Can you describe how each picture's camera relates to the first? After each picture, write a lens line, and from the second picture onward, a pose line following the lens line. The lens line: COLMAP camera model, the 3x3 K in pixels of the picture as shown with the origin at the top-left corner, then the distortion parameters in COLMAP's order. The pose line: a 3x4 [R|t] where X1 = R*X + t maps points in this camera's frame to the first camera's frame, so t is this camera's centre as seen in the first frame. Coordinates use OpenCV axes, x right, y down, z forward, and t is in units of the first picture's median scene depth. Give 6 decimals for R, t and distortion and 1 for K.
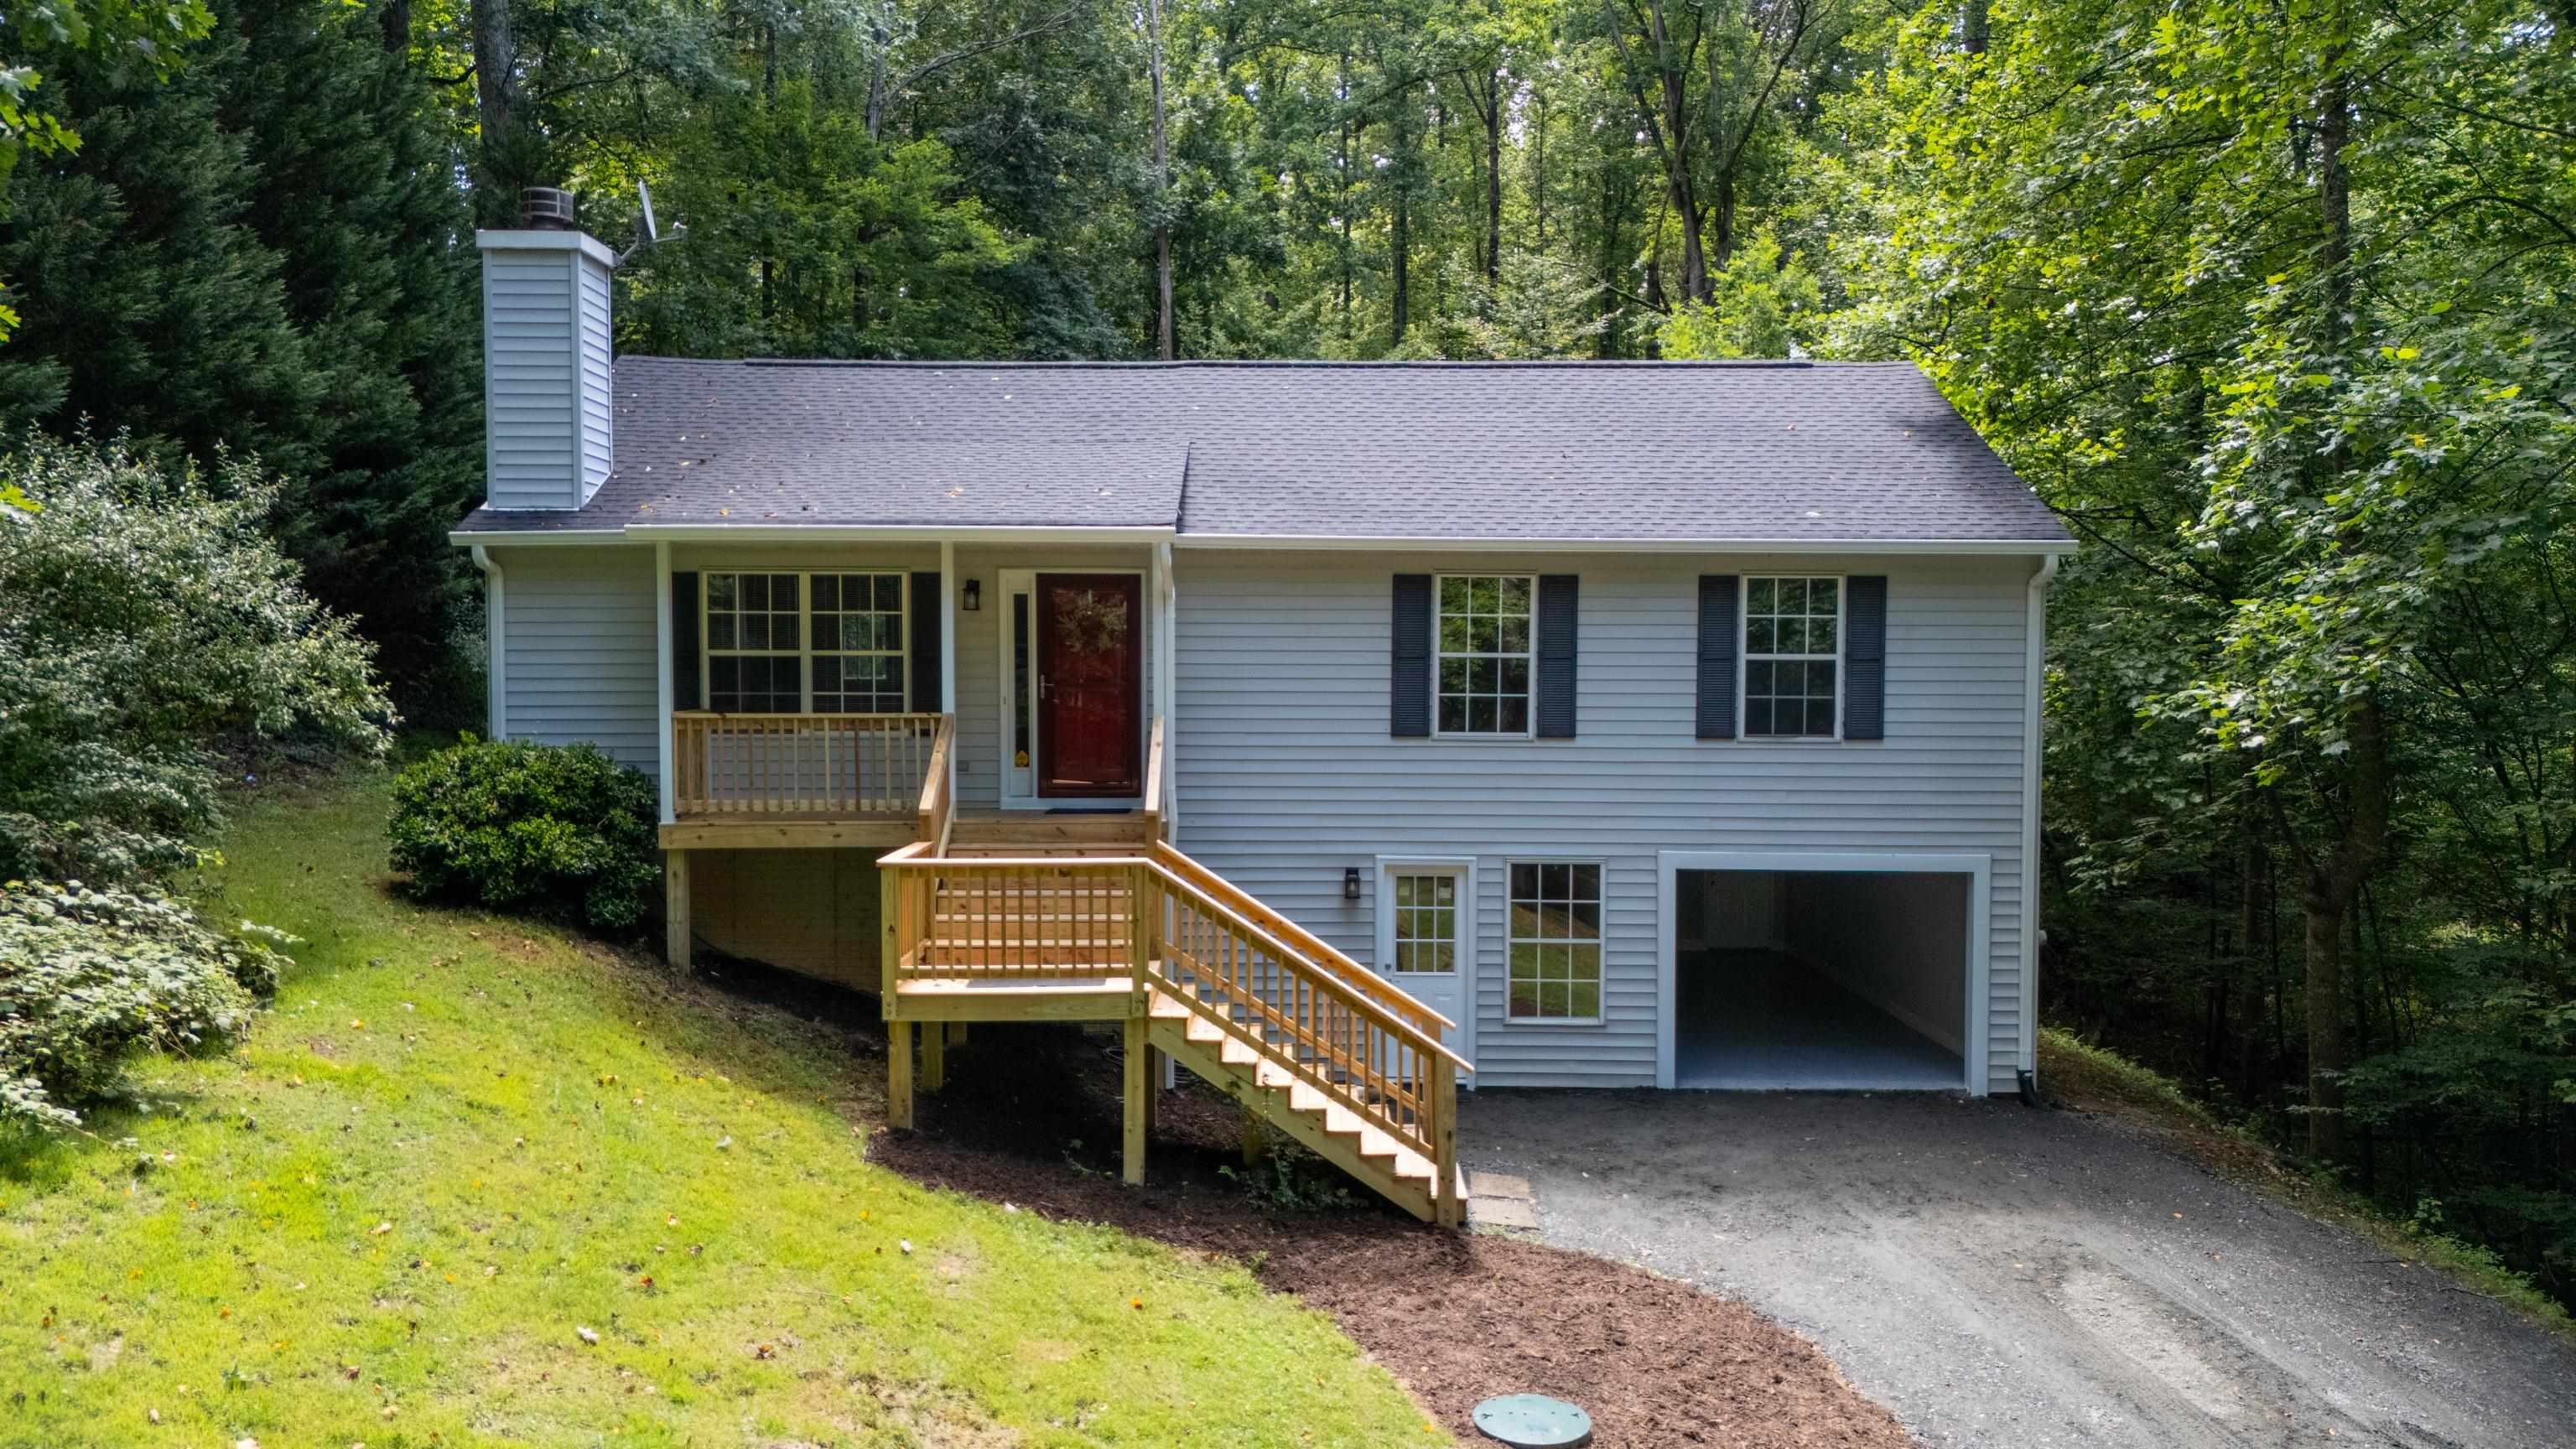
lens RADIAL K [[1933.6, 0, 1288.0], [0, 1933.6, 724.5], [0, 0, 1]] dist [0.033024, -0.008583]
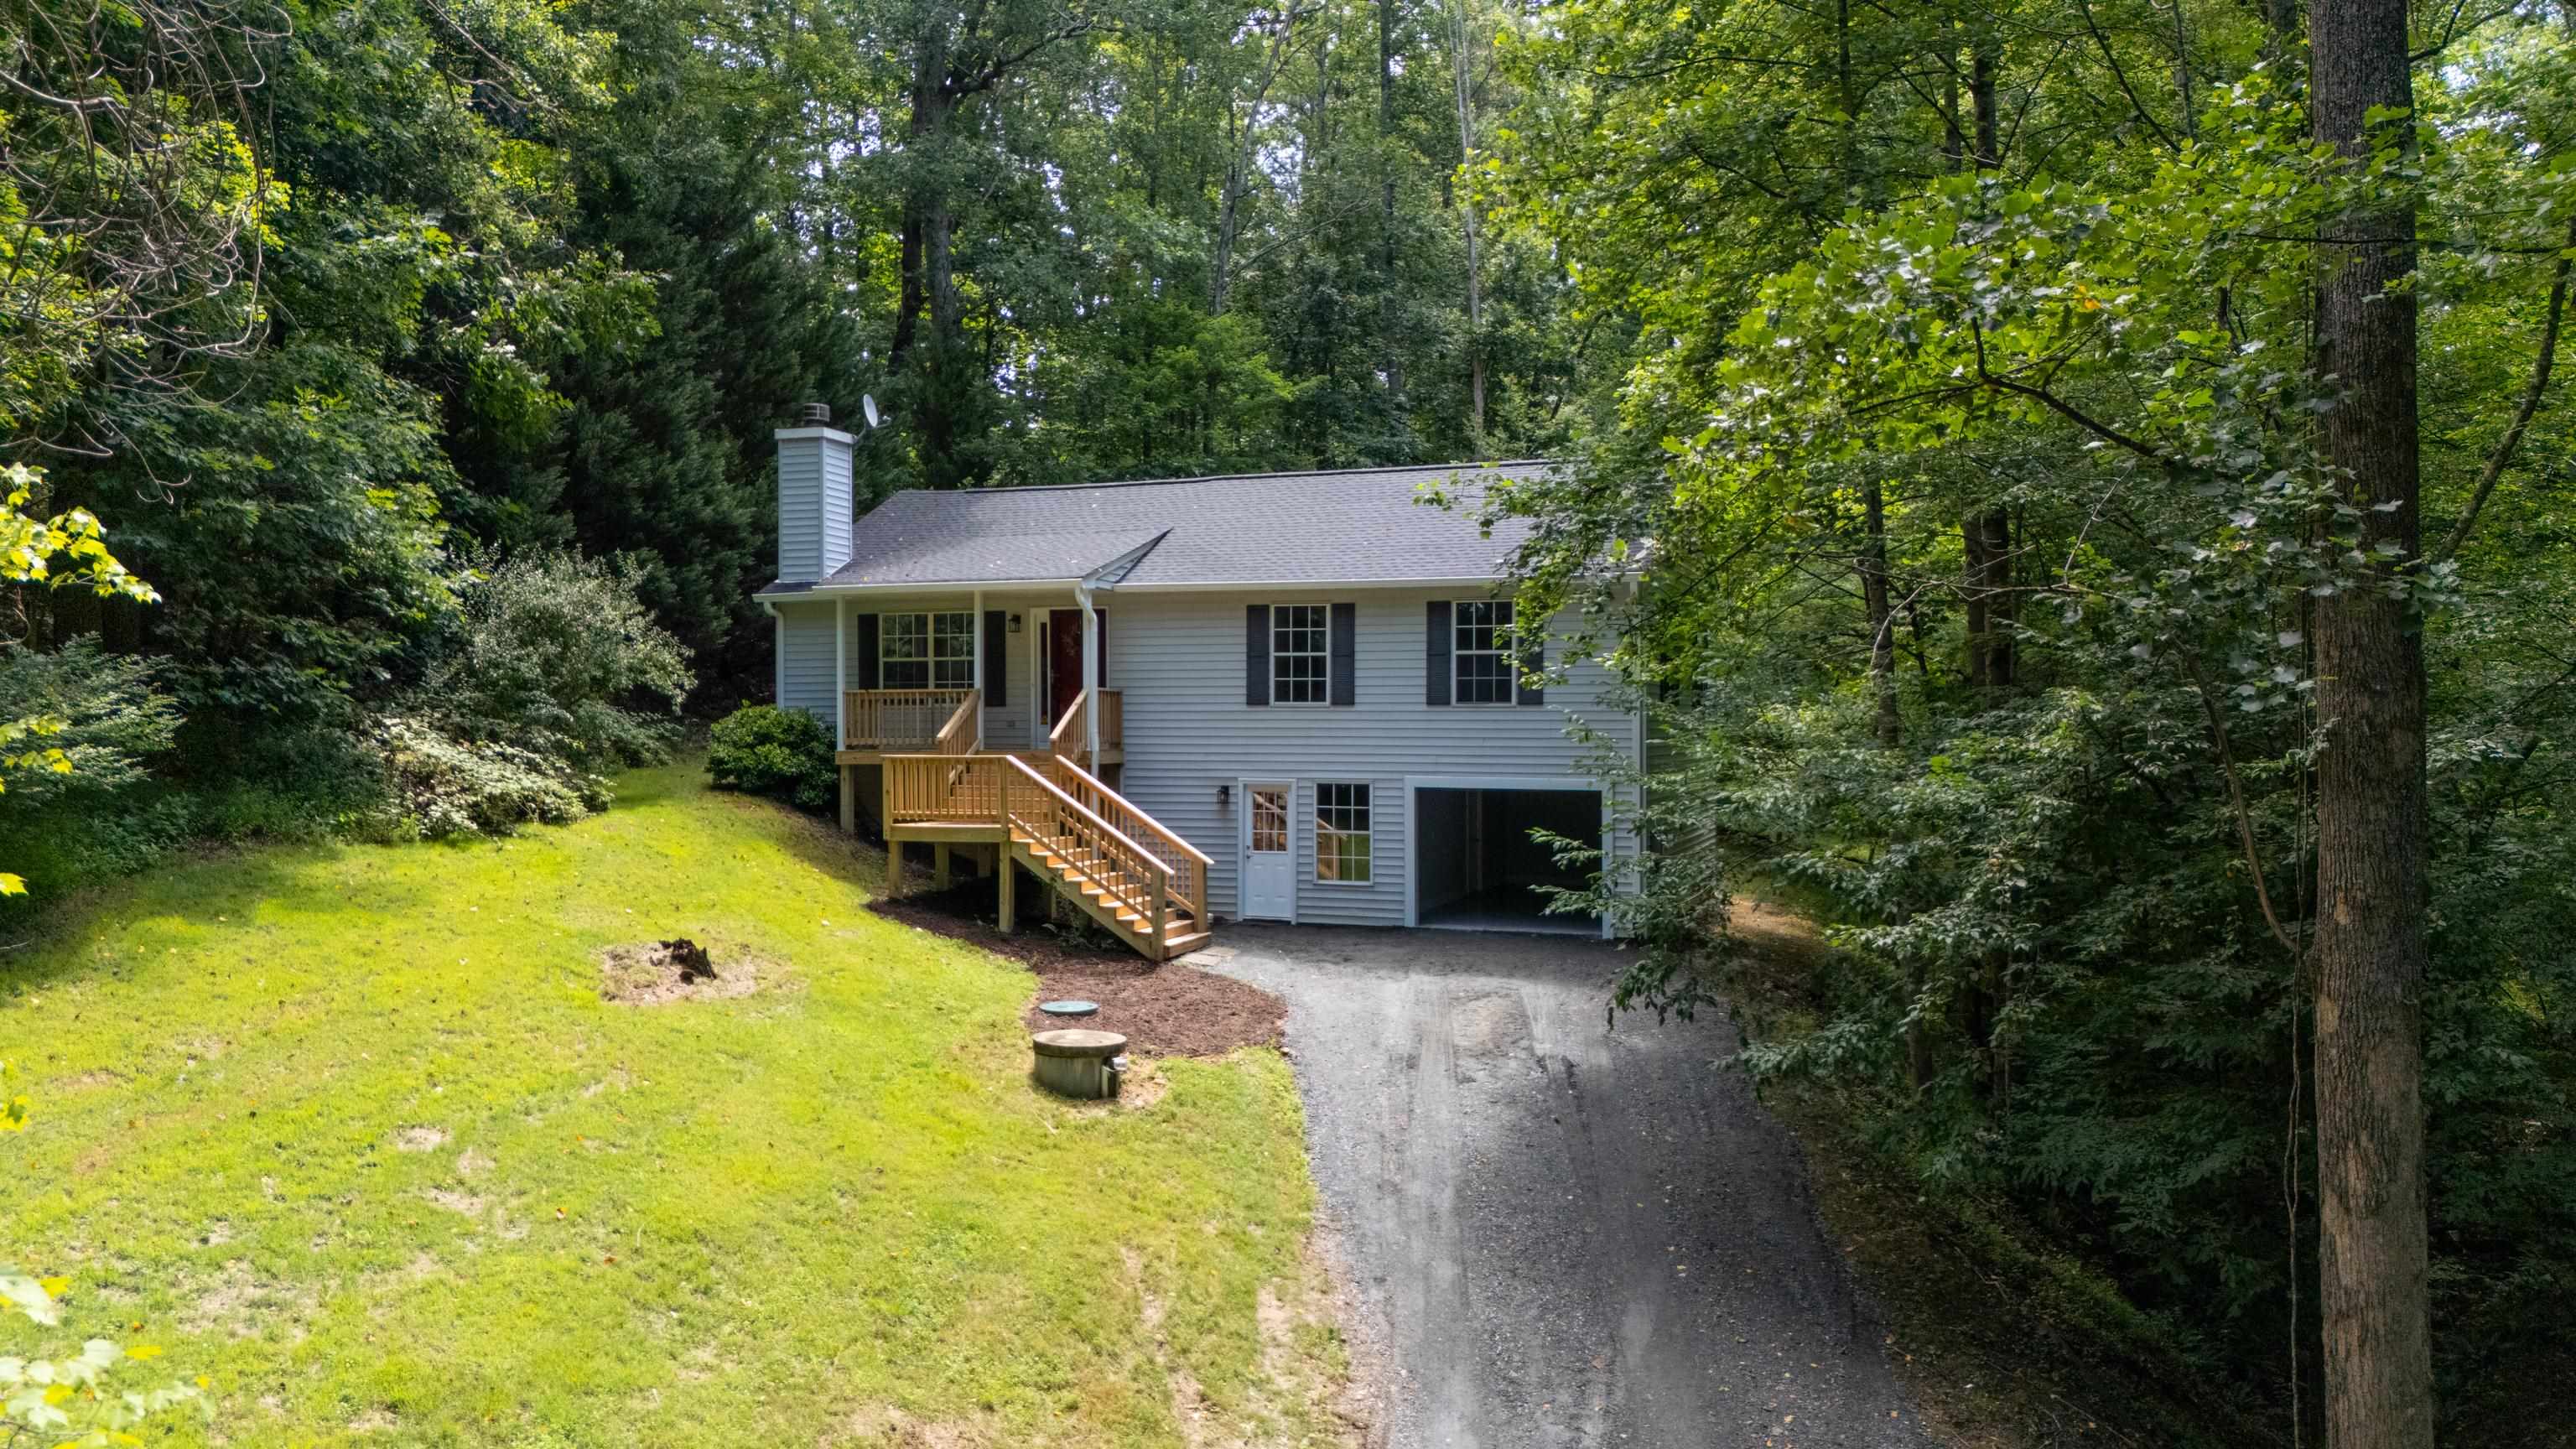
lens RADIAL K [[1933.6, 0, 1288.0], [0, 1933.6, 724.5], [0, 0, 1]] dist [0.033024, -0.008583]
pose [[0.938645, -0.003784, -0.344863, 0.648696], [-0.011933, 0.998985, -0.043440, 0.093113], [0.344678, 0.044890, 0.937647, -0.516143]]
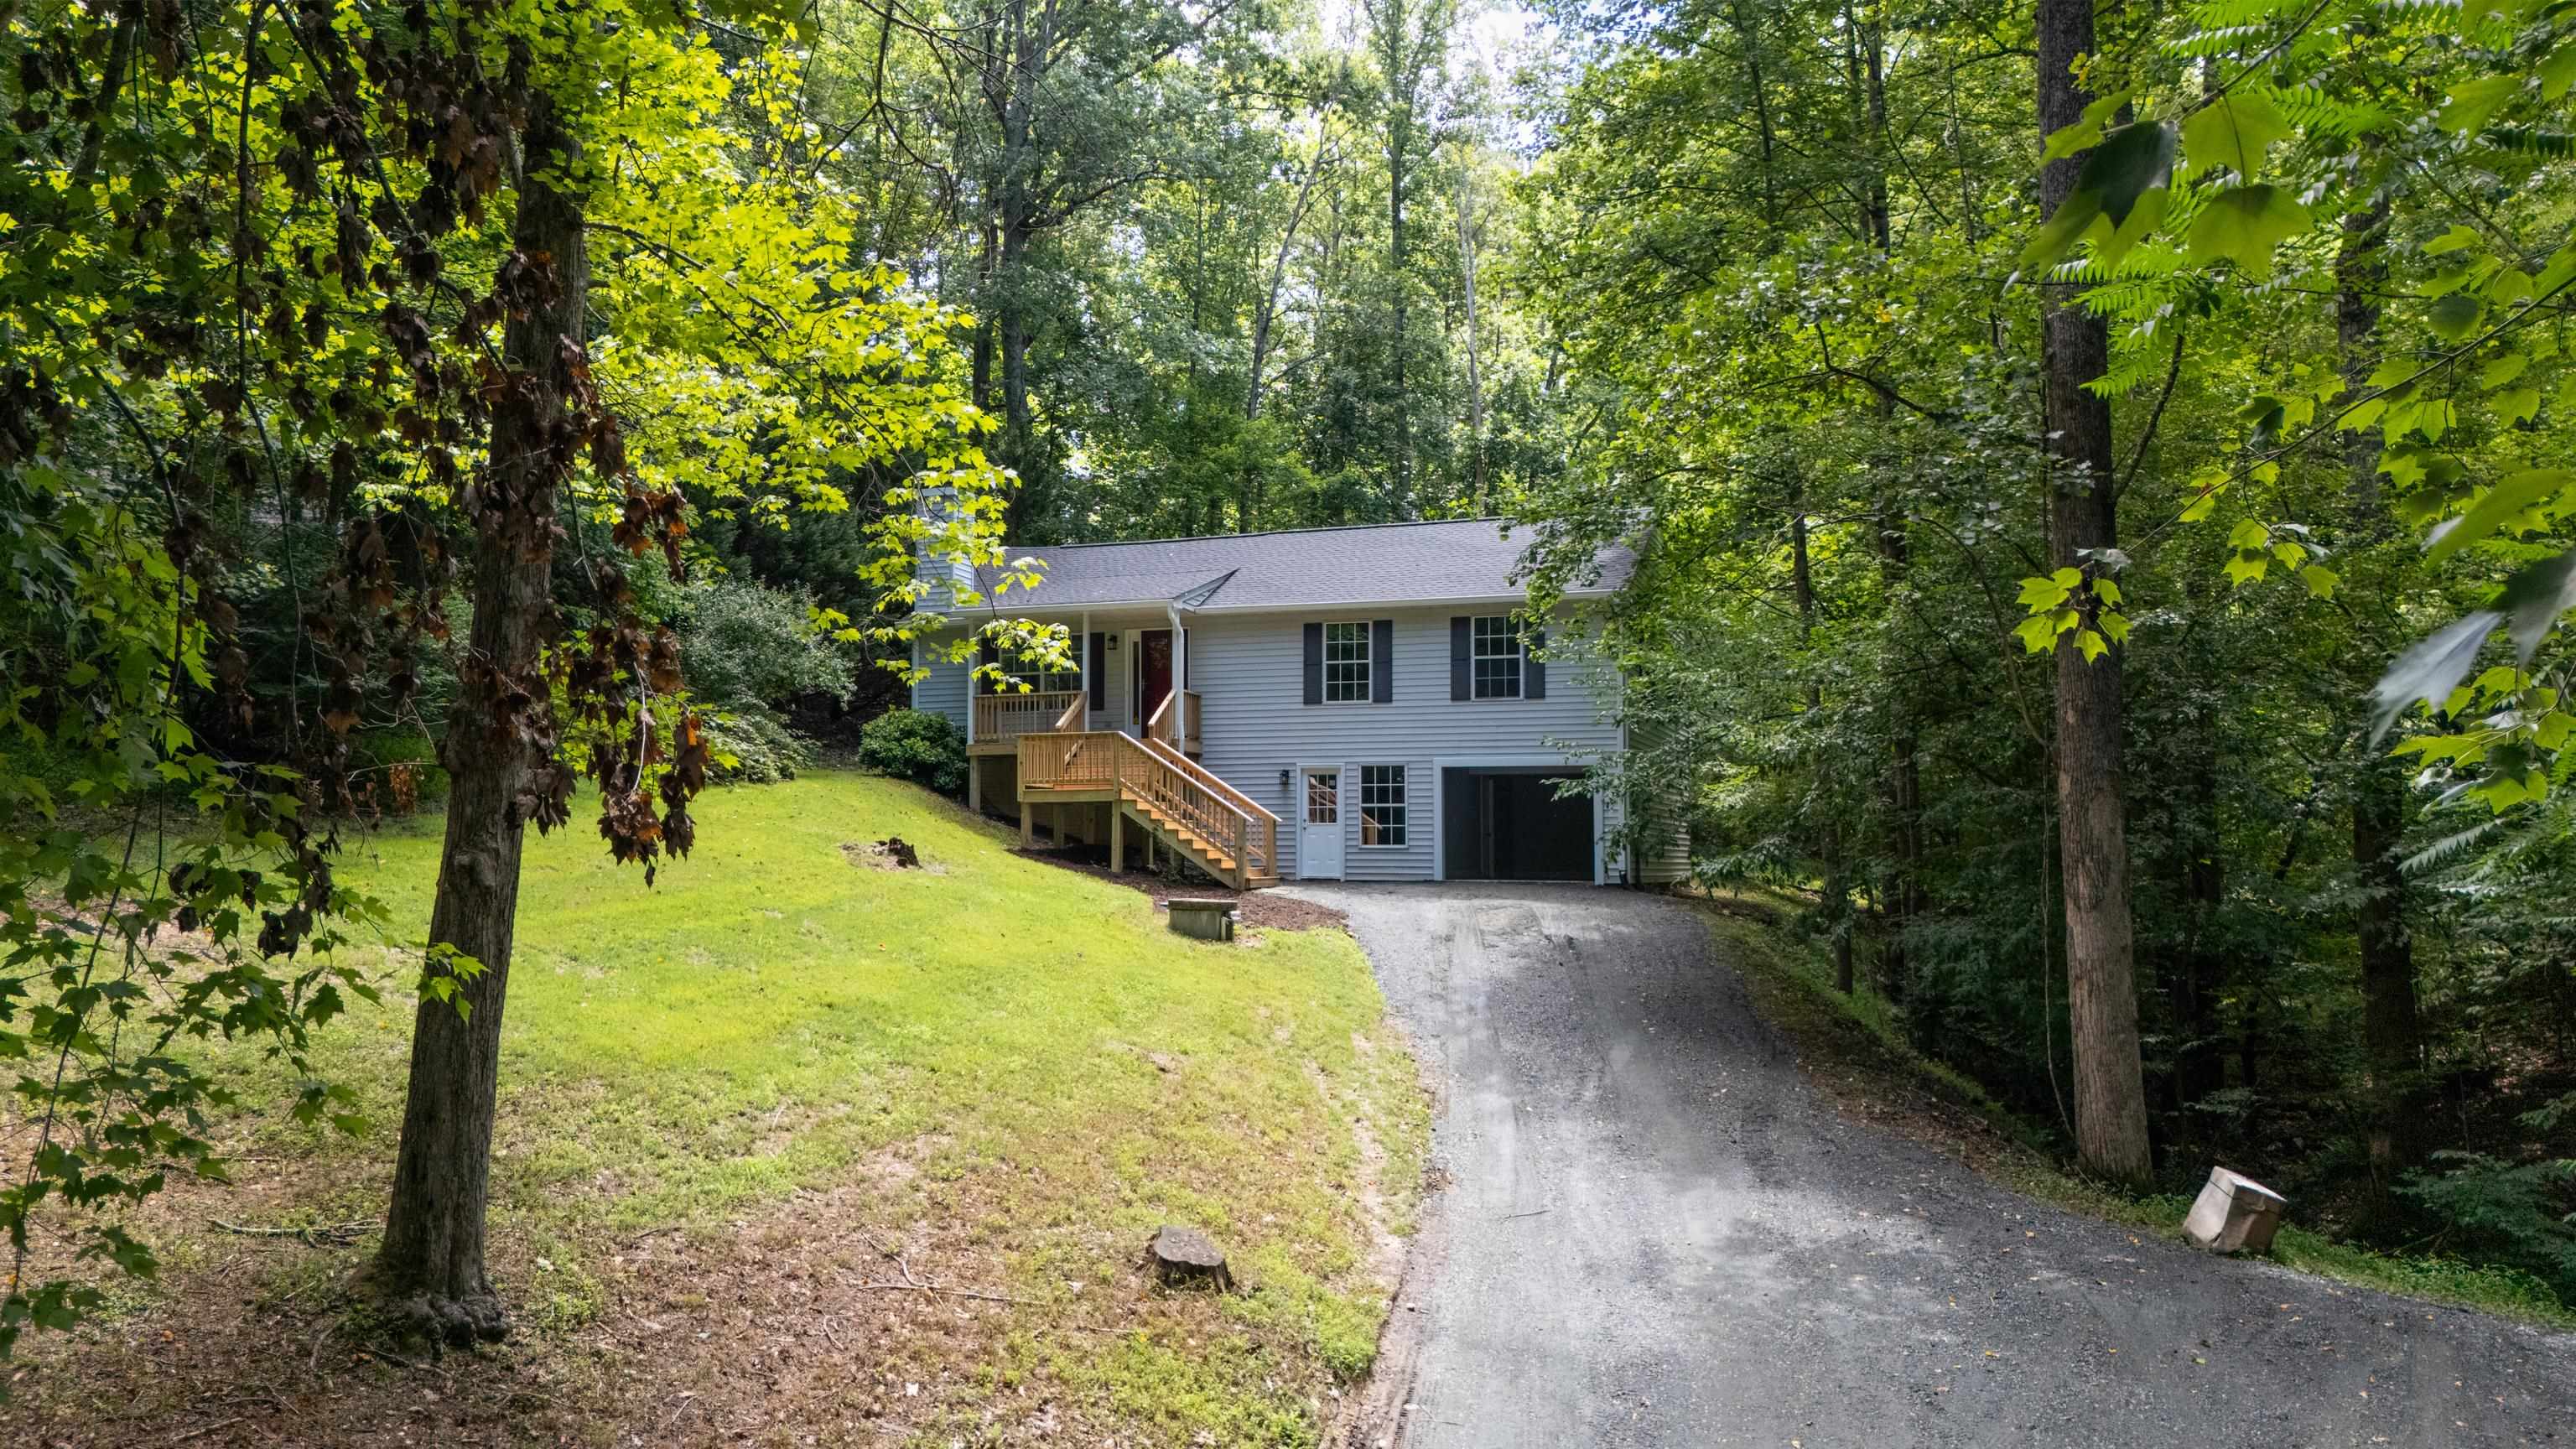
lens RADIAL K [[1933.6, 0, 1288.0], [0, 1933.6, 724.5], [0, 0, 1]] dist [0.033024, -0.008583]
pose [[0.940193, -0.027570, -0.339524, 0.719774], [-0.013013, 0.993085, -0.116675, 0.262056], [0.340393, 0.114115, 0.933333, -0.878932]]
